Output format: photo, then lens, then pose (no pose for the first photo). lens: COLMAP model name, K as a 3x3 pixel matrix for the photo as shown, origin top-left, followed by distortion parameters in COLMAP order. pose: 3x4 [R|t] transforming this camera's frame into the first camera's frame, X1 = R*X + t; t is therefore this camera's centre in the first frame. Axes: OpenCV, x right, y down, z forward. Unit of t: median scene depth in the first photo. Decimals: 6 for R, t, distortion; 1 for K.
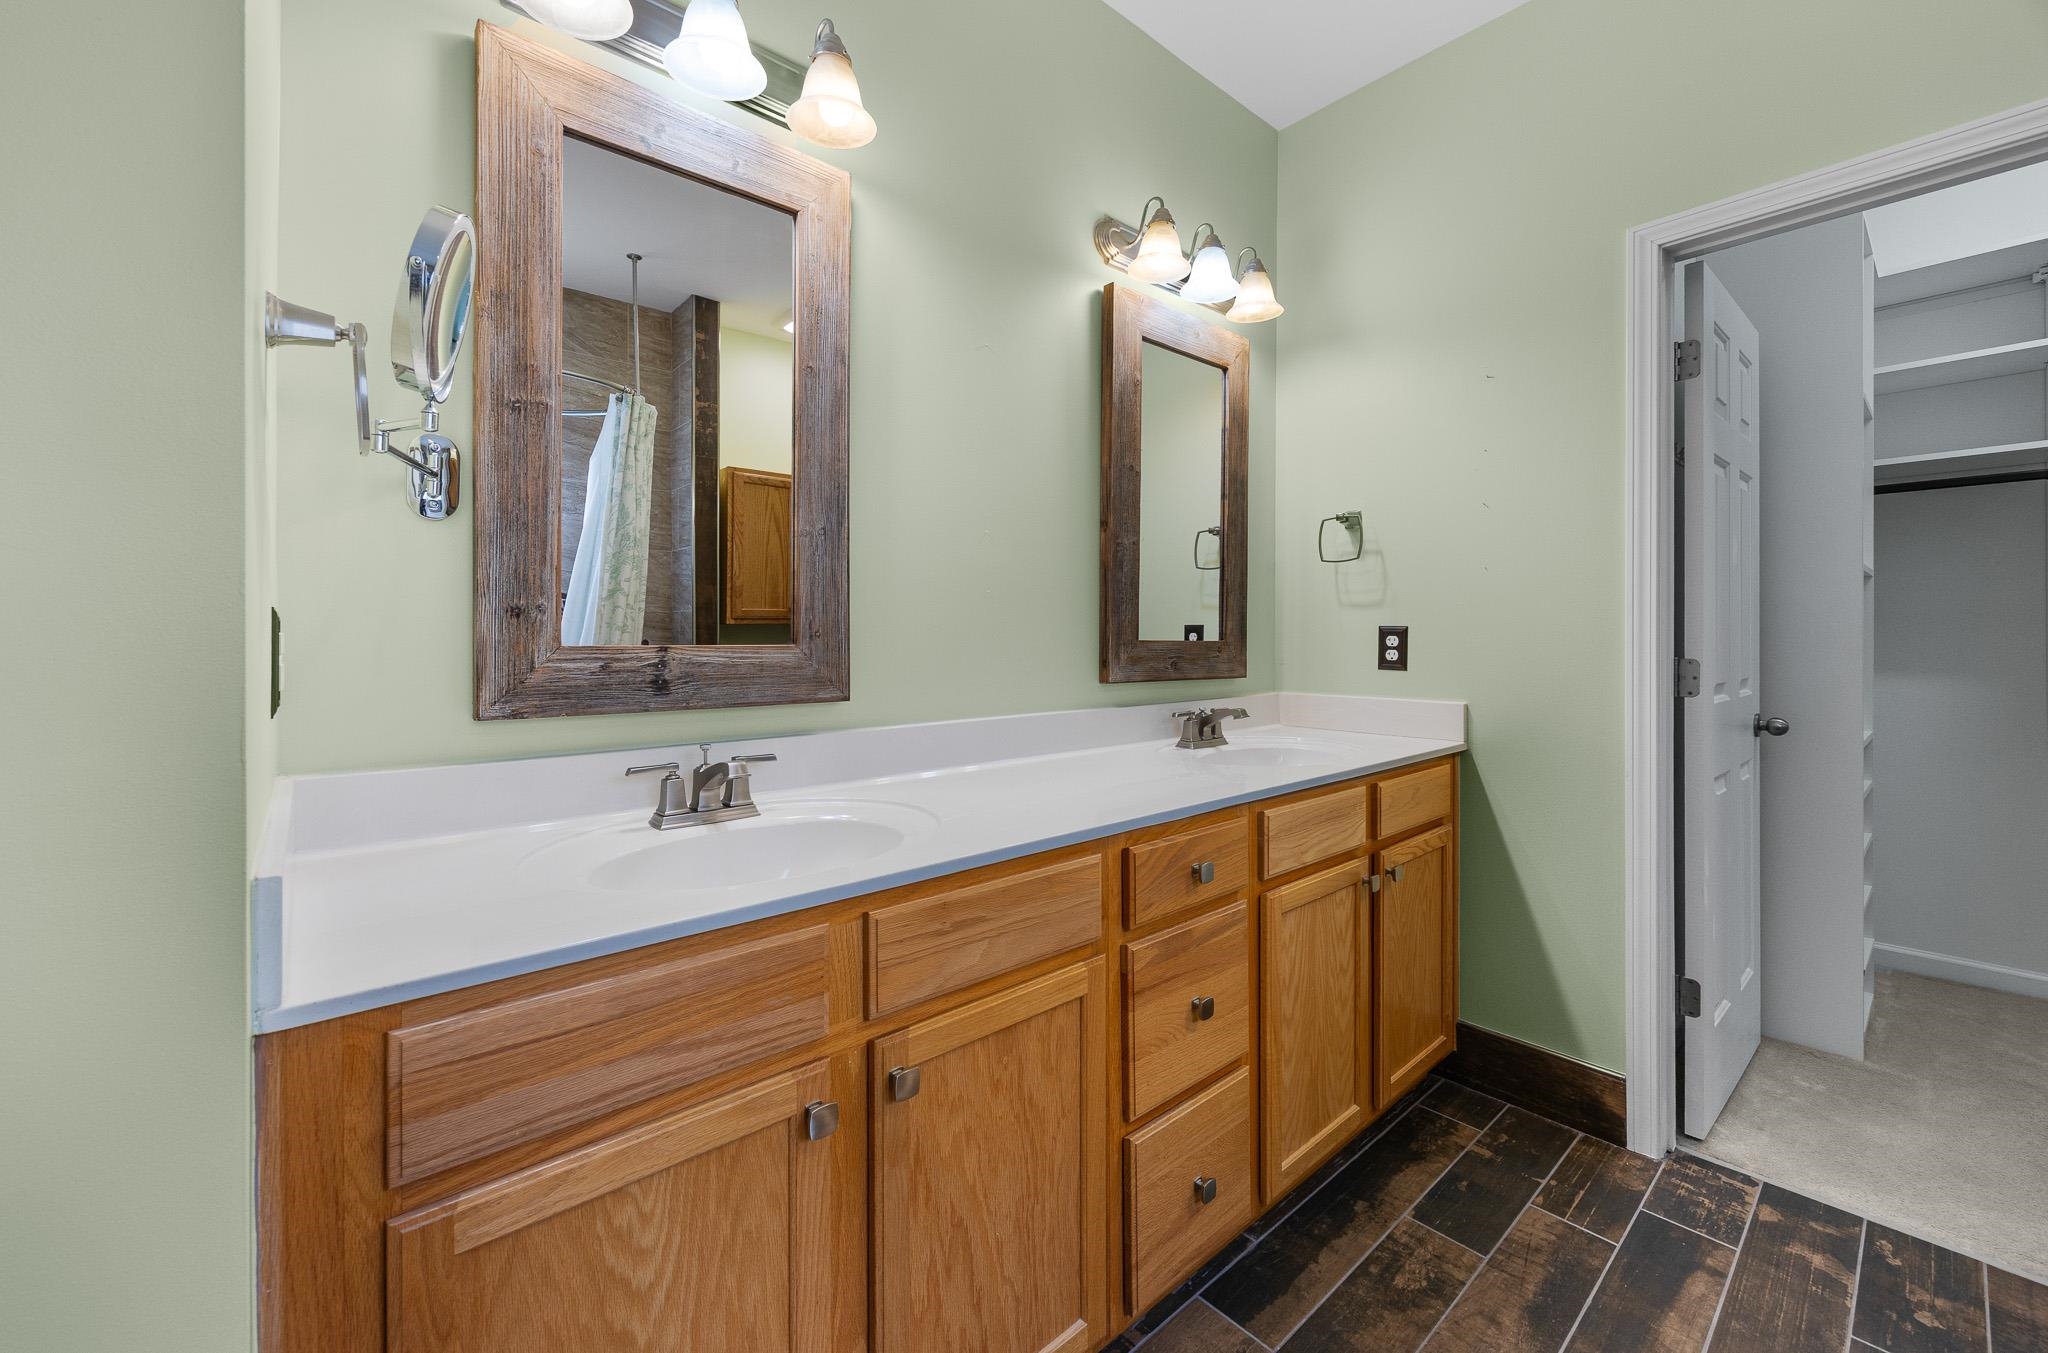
lens RADIAL K [[802.1, 0, 1024.7], [0, 802.1, 638.5], [0, 0, 1]] dist [-0.003431, 0.000342]
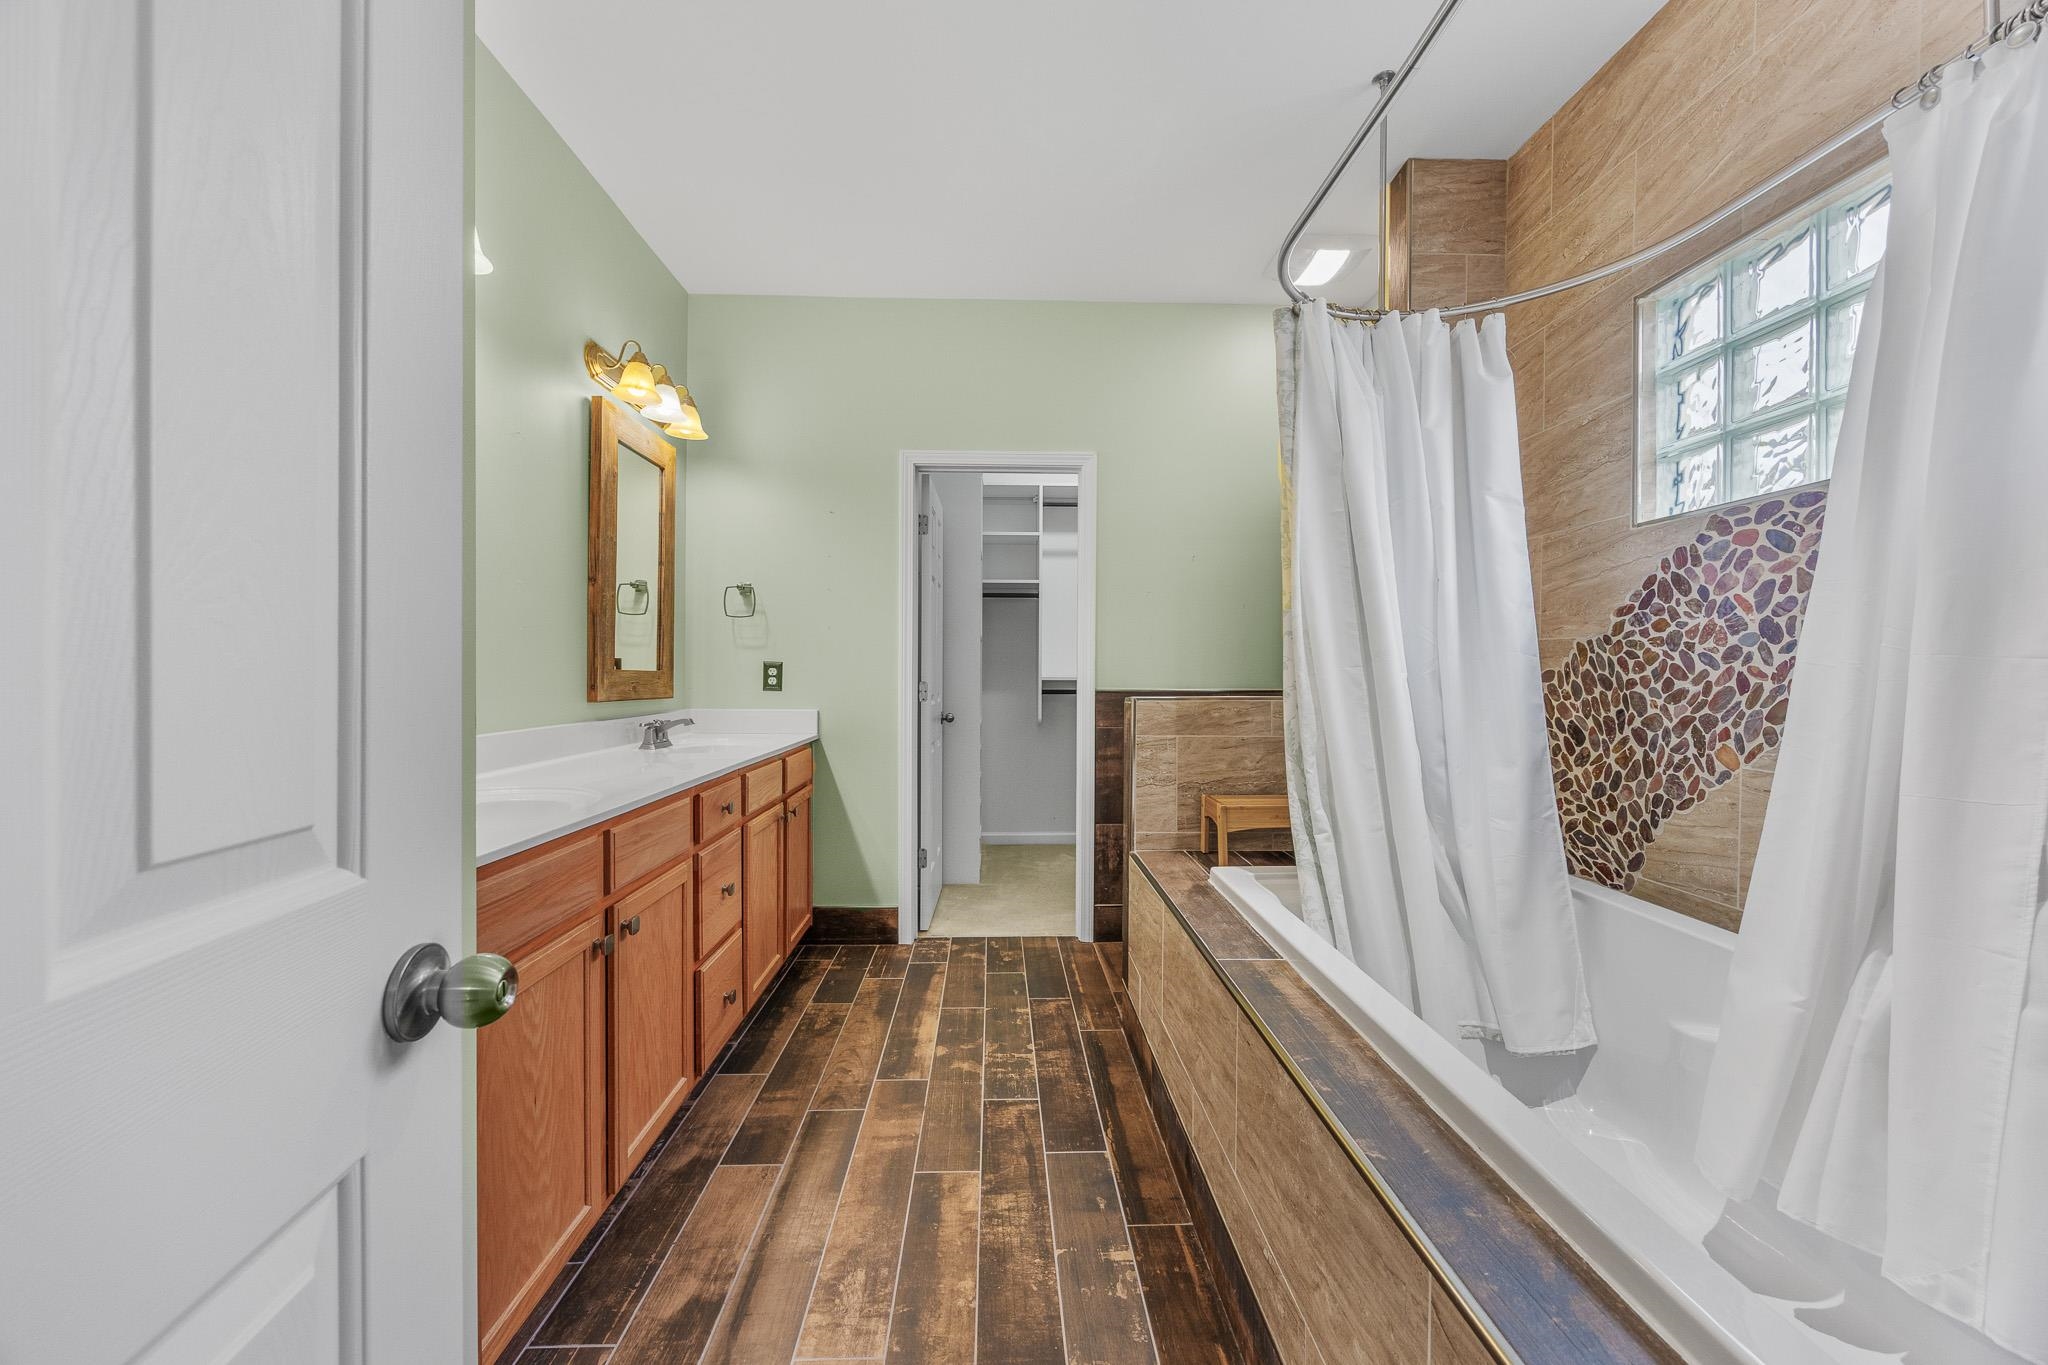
lens RADIAL K [[812.9, 0, 1022.5], [0, 812.9, 677.5], [0, 0, 1]] dist [0.000447, 0.000007]
pose [[0.624296, 0.000512, 0.781188, -0.550125], [-0.004944, 0.999982, 0.003296, 0.008248], [-0.781172, -0.005920, 0.624287, -0.407716]]
